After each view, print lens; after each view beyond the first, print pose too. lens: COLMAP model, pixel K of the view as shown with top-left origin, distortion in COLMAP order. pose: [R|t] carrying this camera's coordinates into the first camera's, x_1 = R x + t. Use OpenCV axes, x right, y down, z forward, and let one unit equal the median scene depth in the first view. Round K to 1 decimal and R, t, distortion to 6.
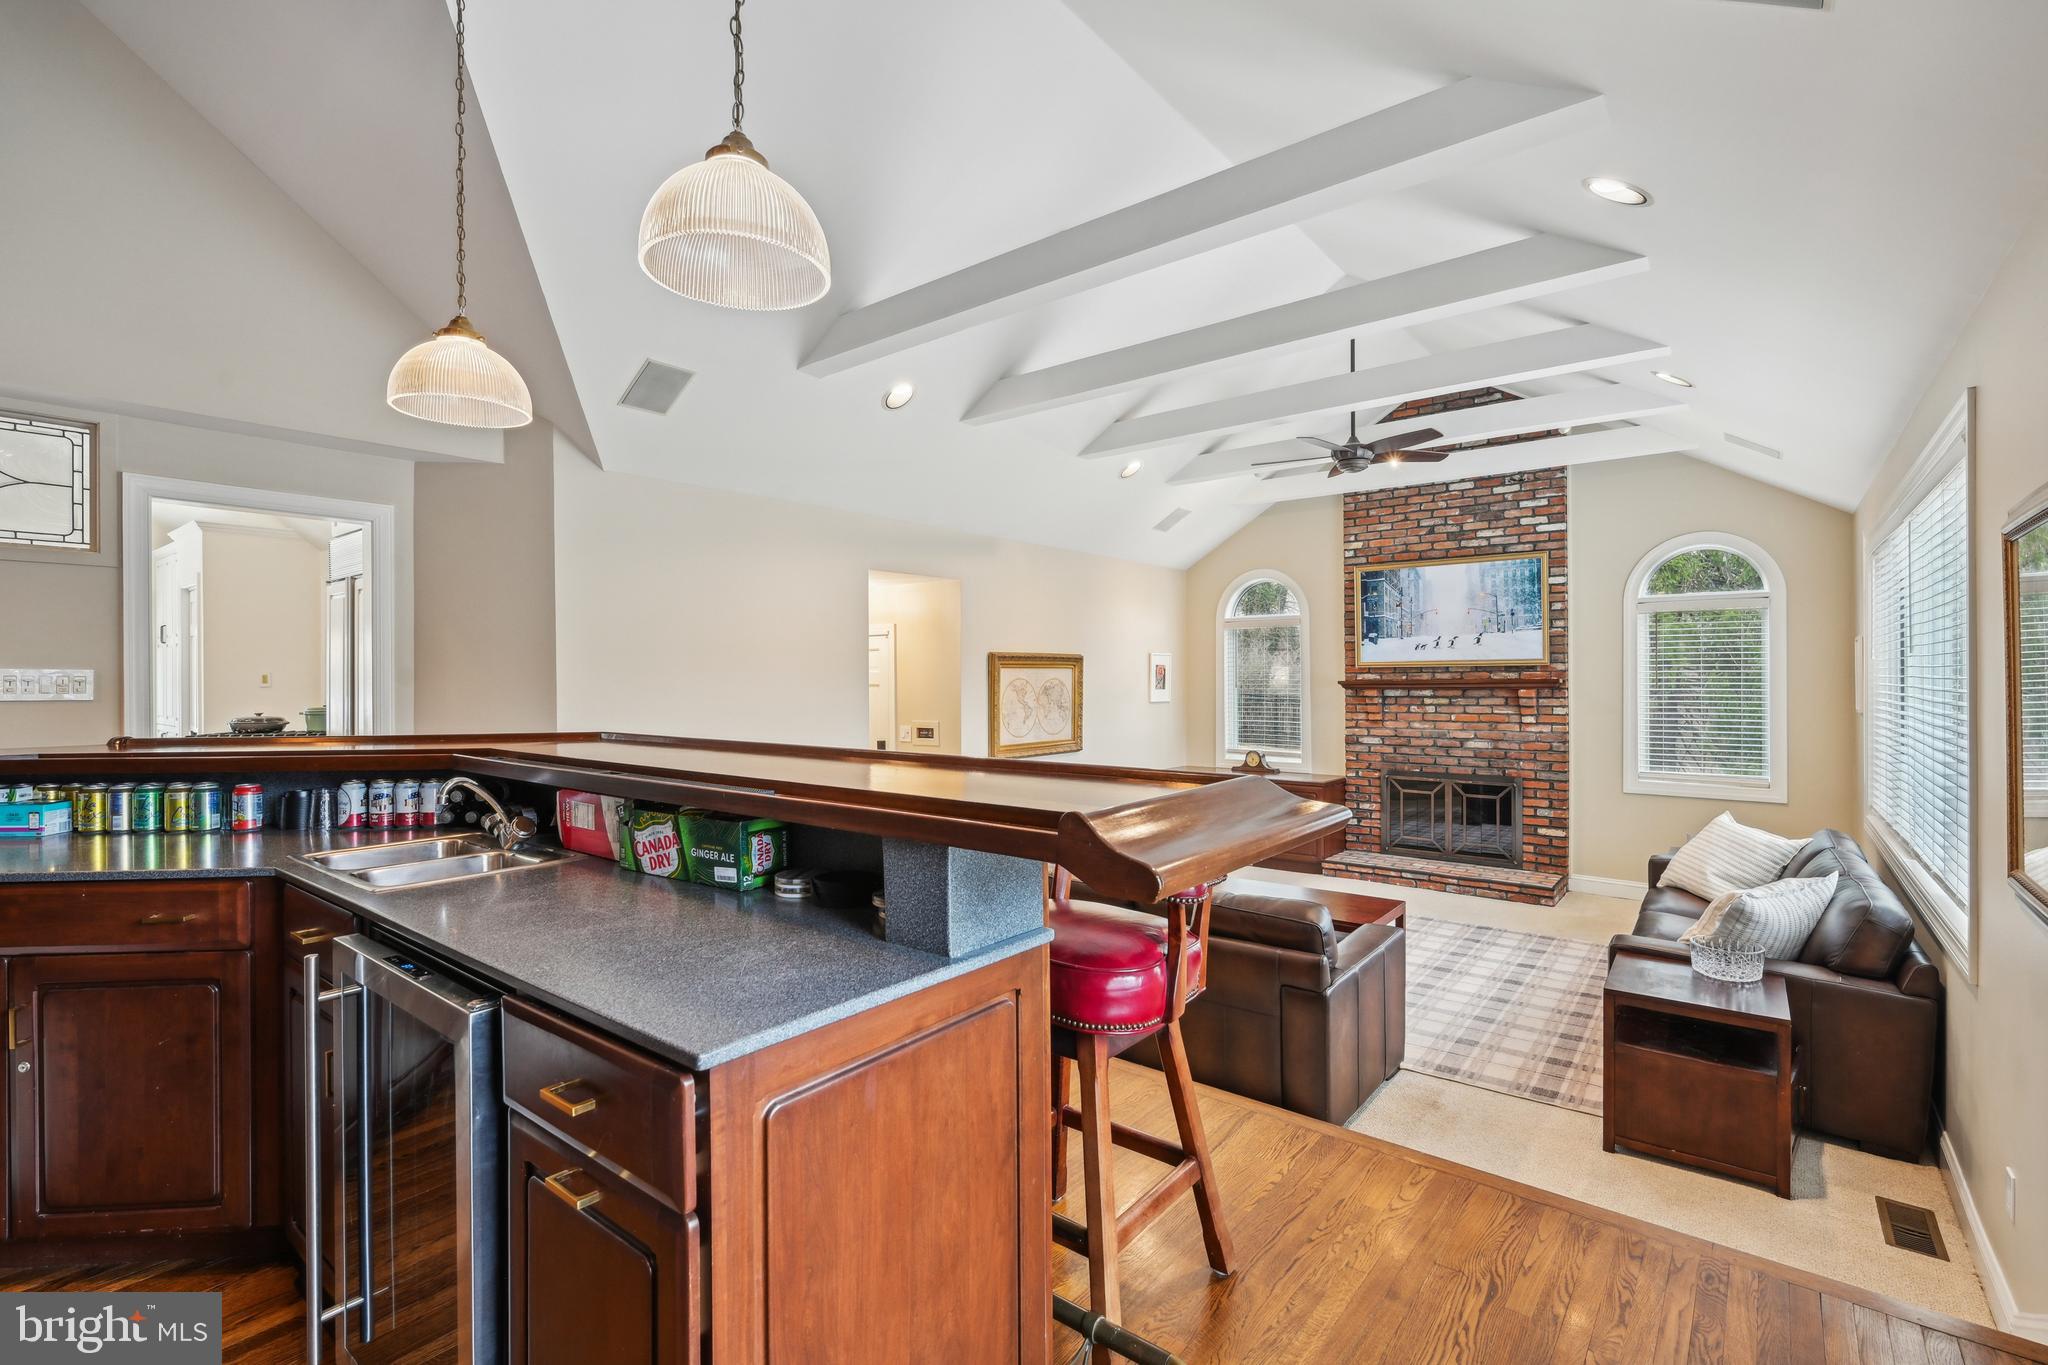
lens RADIAL K [[931.0, 0, 1011.7], [0, 931.0, 675.6], [0, 0, 1]] dist [0.002621, -0.001586]
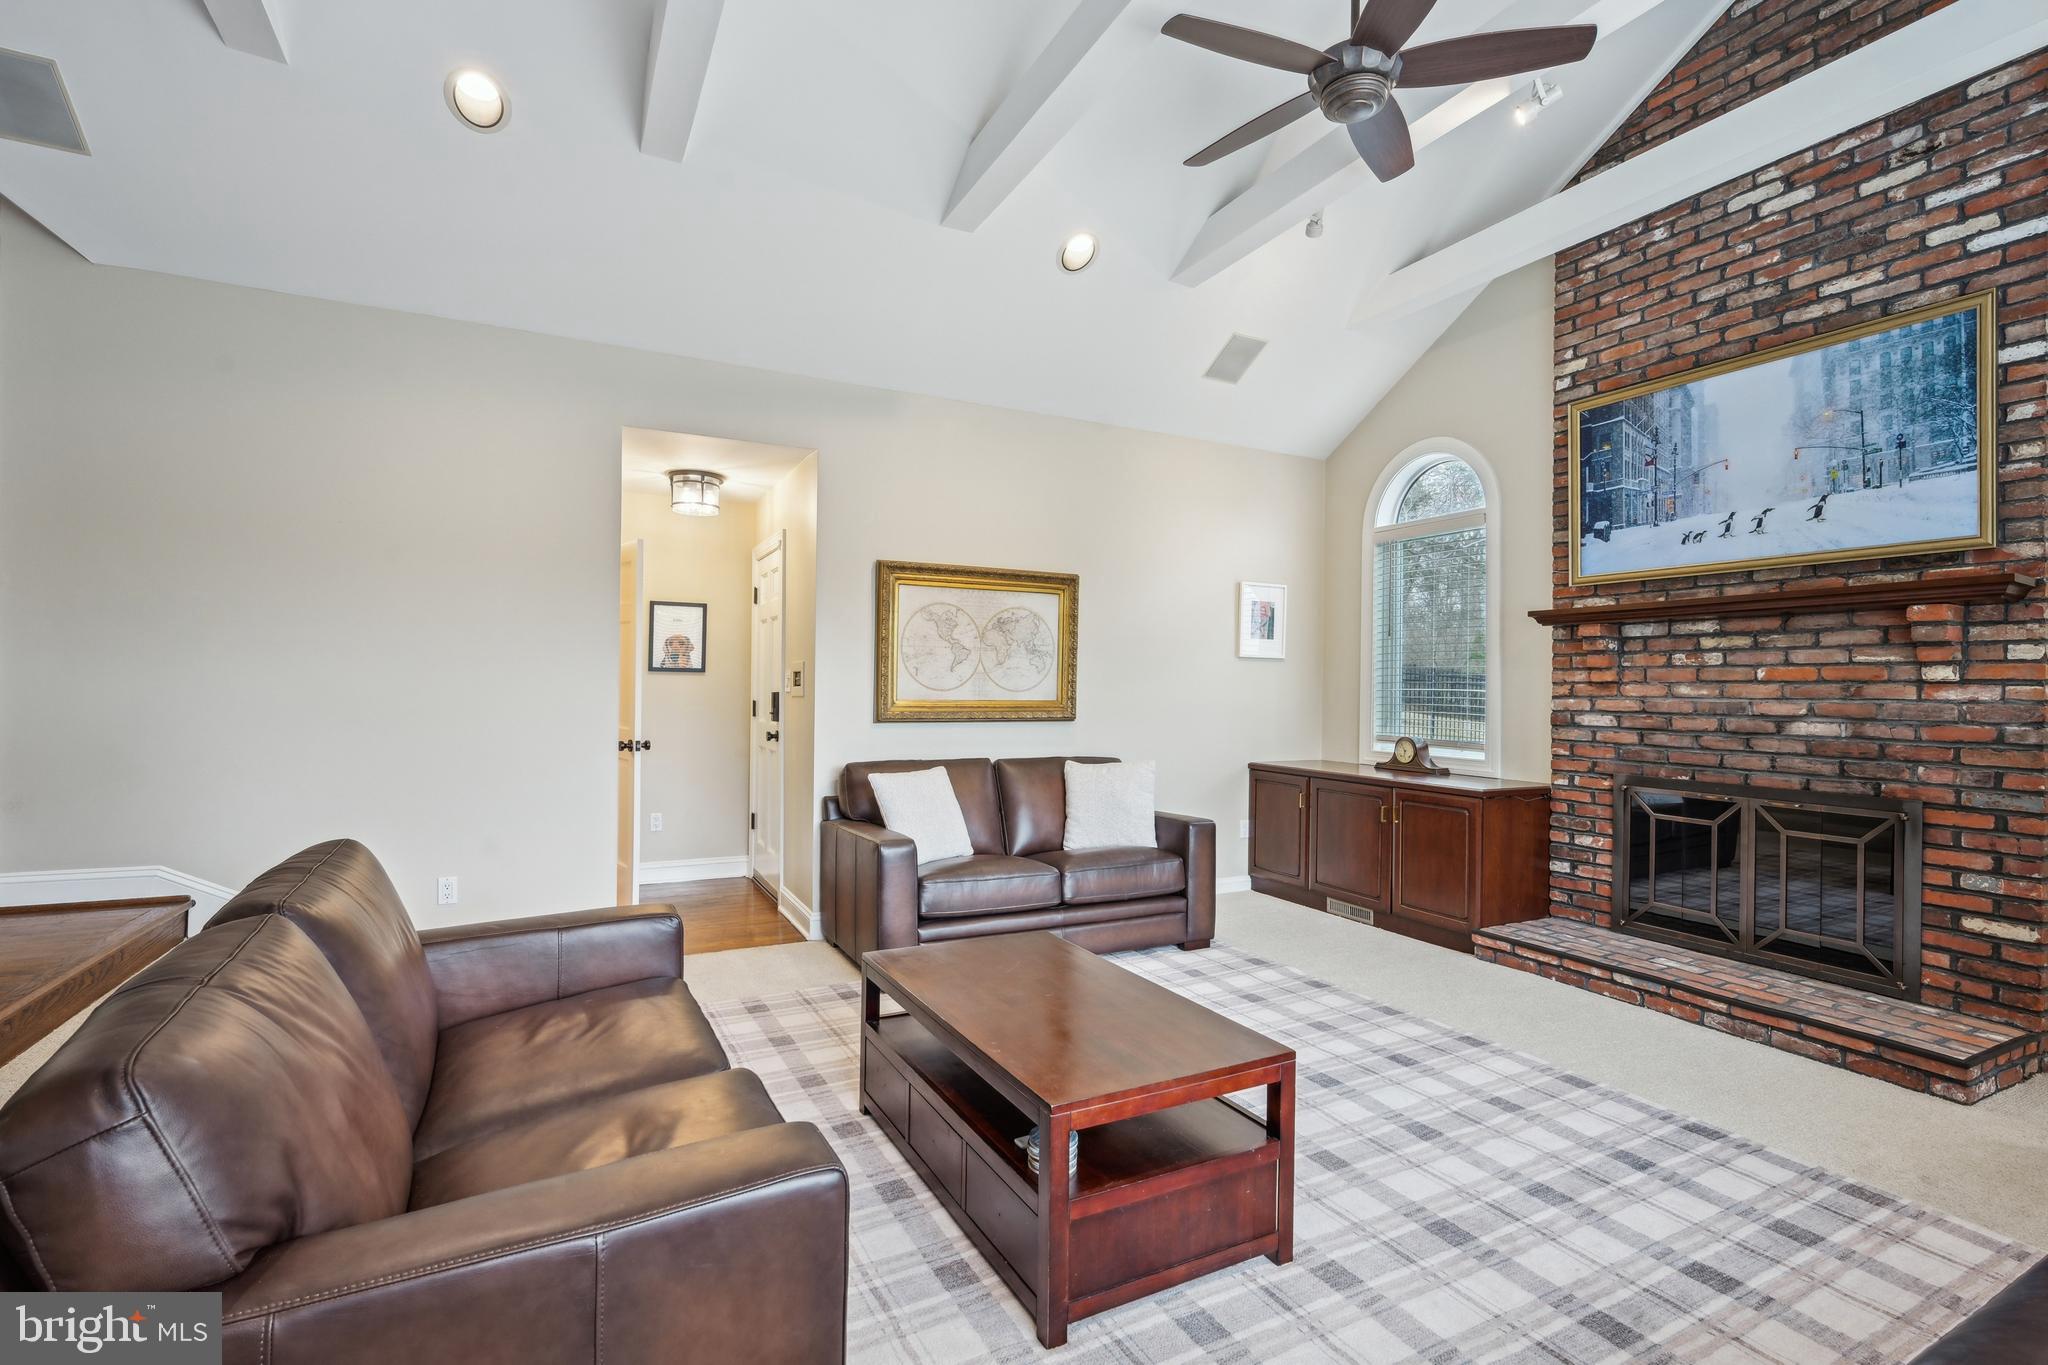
lens RADIAL K [[931.0, 0, 1017.7], [0, 931.0, 682.9], [0, 0, 1]] dist [0.002621, -0.001586]
pose [[0.913419, 0.016277, -0.406695, 0.321595], [-0.017765, 0.999842, 0.000116, 0.058152], [0.406632, 0.007119, 0.913564, 0.395152]]
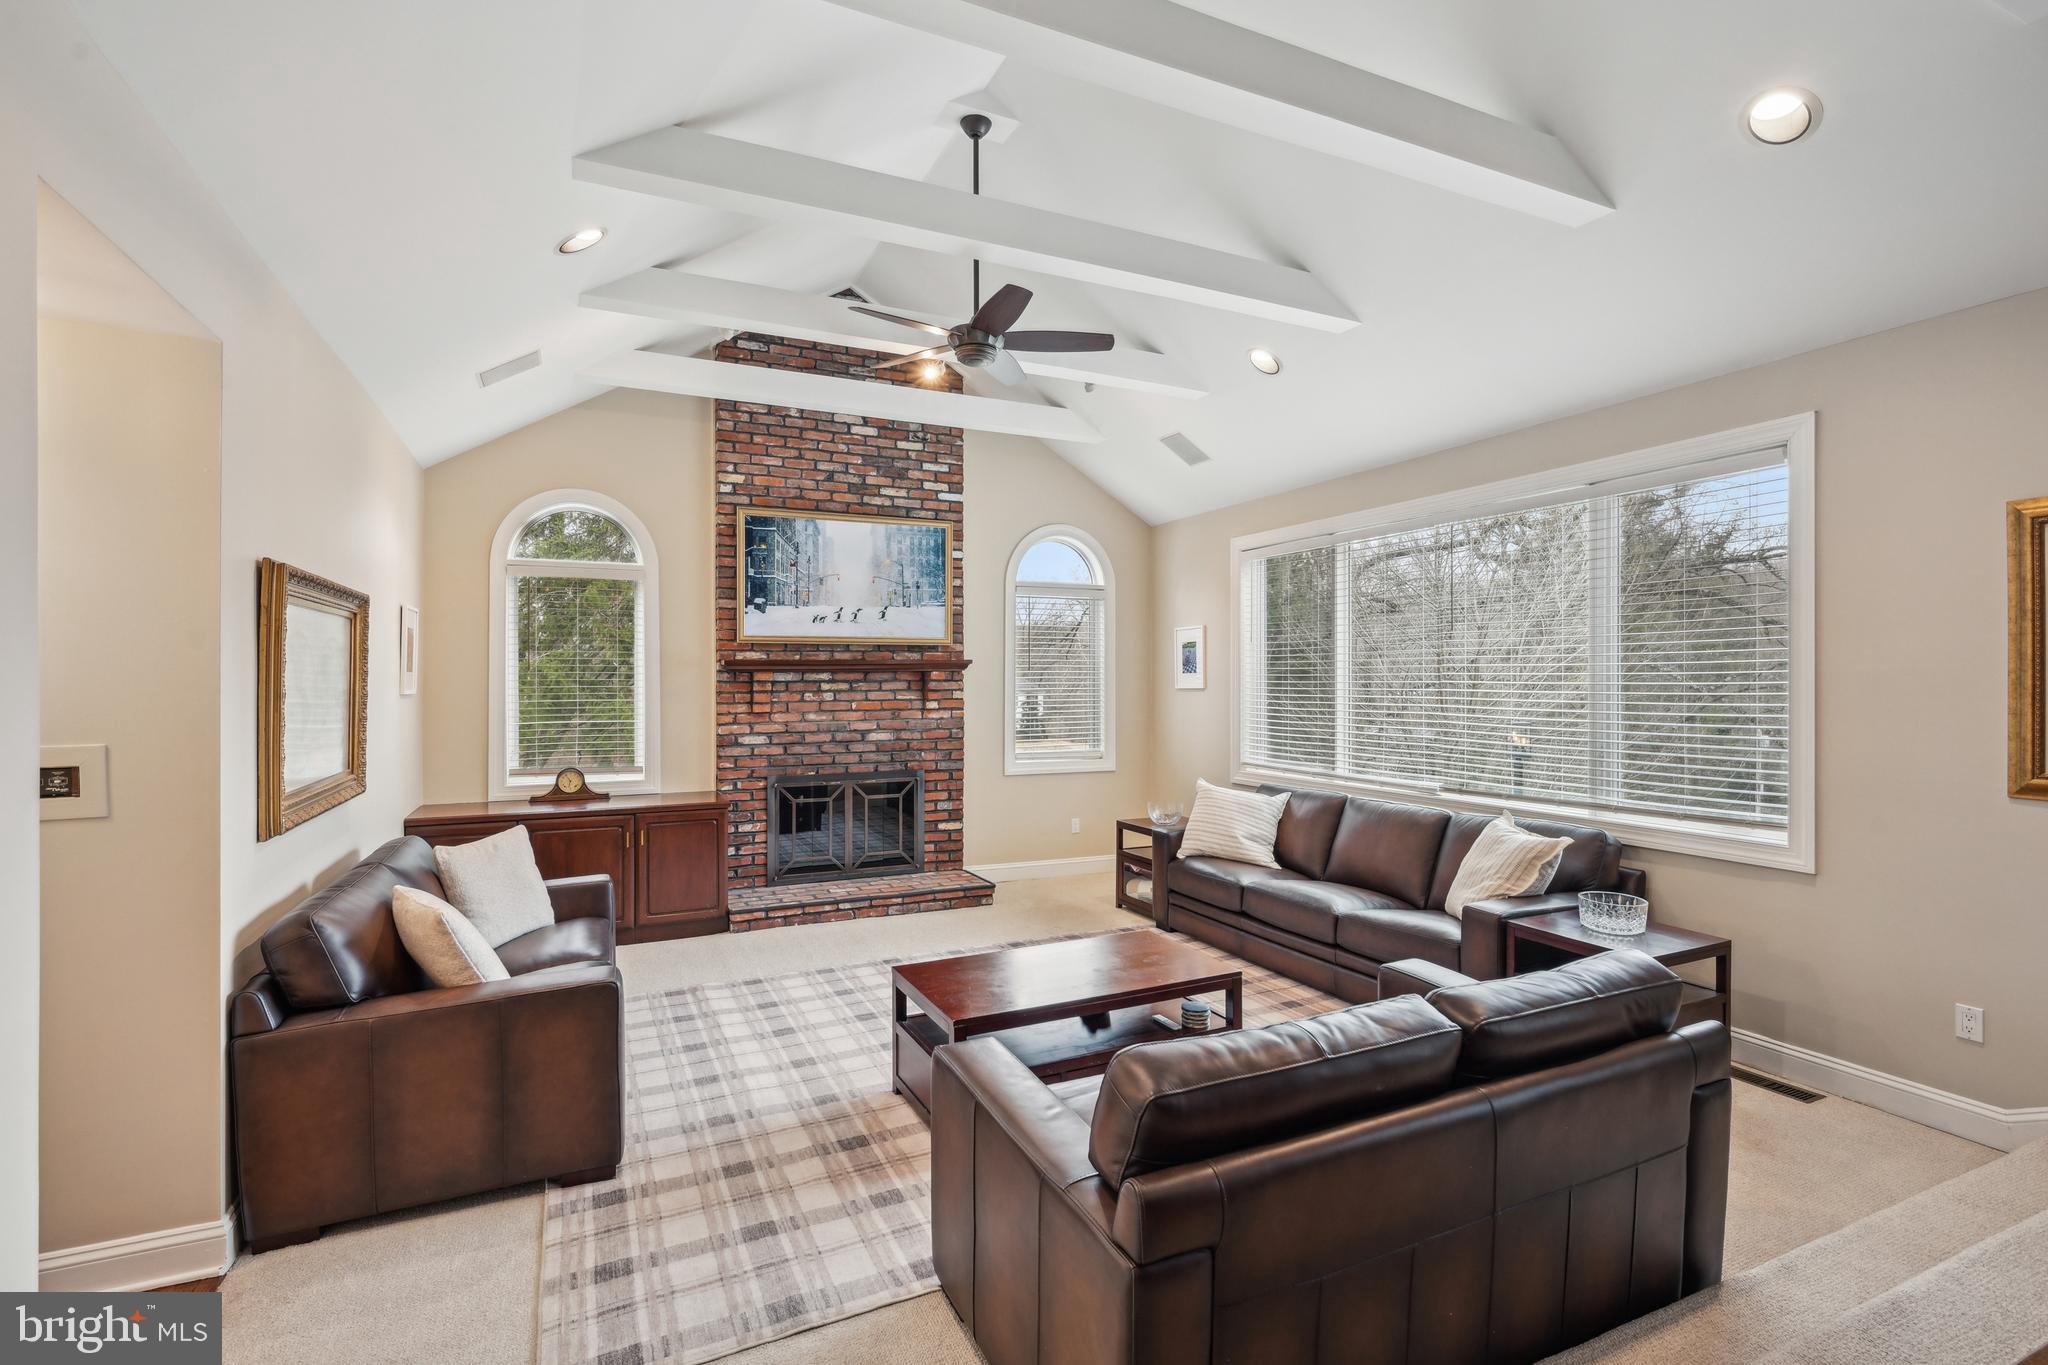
lens RADIAL K [[931.0, 0, 1007.3], [0, 931.0, 682.4], [0, 0, 1]] dist [0.002621, -0.001586]
pose [[0.449619, 0.002649, 0.893217, -0.214069], [0.000239, 0.999995, -0.003086, 0.027274], [-0.893221, 0.001601, 0.449616, 0.513546]]
